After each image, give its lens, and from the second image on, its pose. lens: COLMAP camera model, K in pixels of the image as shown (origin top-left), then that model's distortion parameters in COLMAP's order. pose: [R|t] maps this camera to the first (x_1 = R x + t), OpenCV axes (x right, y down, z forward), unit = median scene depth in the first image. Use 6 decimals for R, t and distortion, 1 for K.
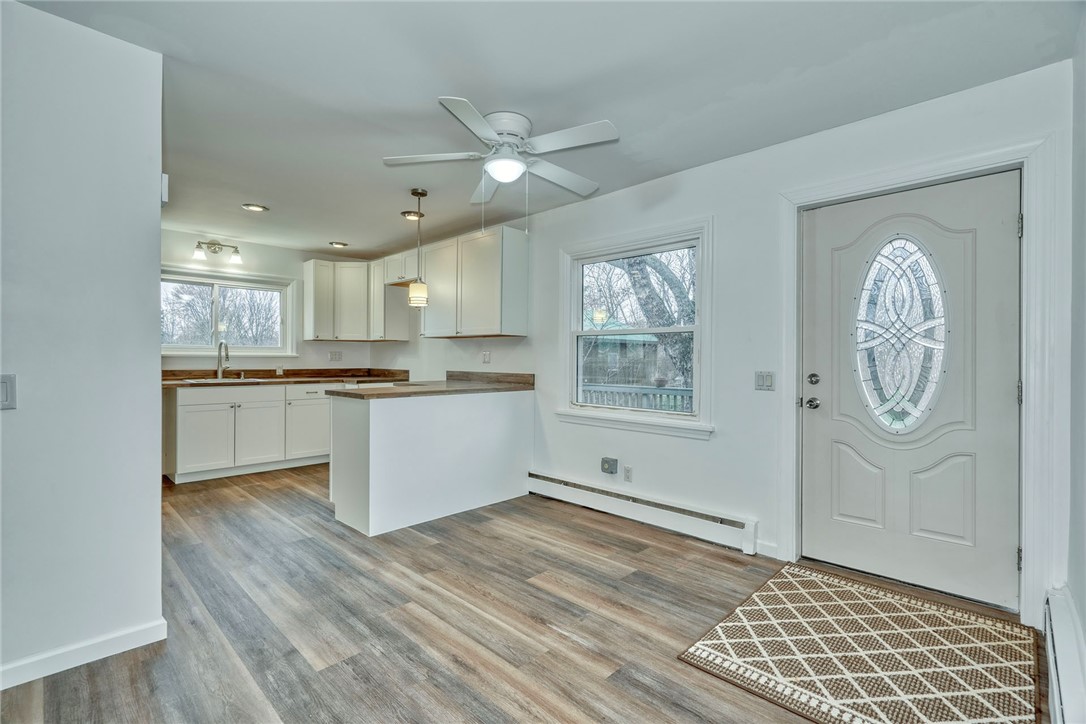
lens RADIAL K [[494.3, 0, 546.4], [0, 494.3, 361.6], [0, 0, 1]] dist [-0.002831, 0.002143]
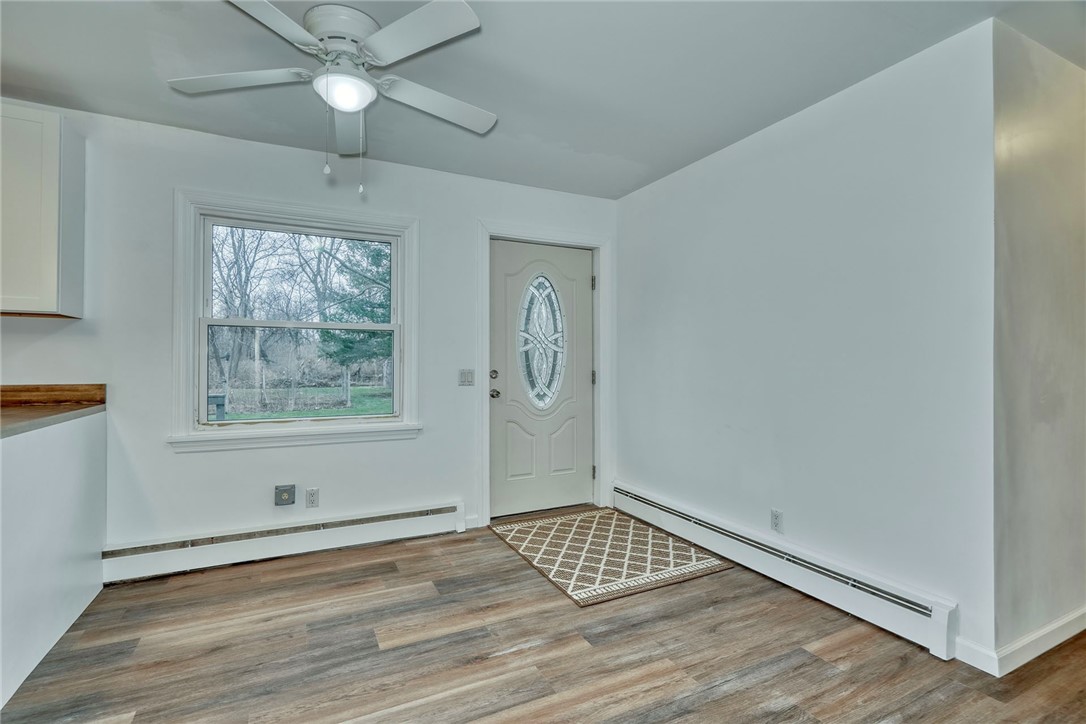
lens RADIAL K [[494.3, 0, 542.1], [0, 494.3, 358.0], [0, 0, 1]] dist [-0.002831, 0.002143]
pose [[0.343532, -0.000242, 0.939141, -0.667604], [0.004848, 0.999987, -0.001516, -0.004441], [-0.939129, 0.005074, 0.343528, 0.500158]]
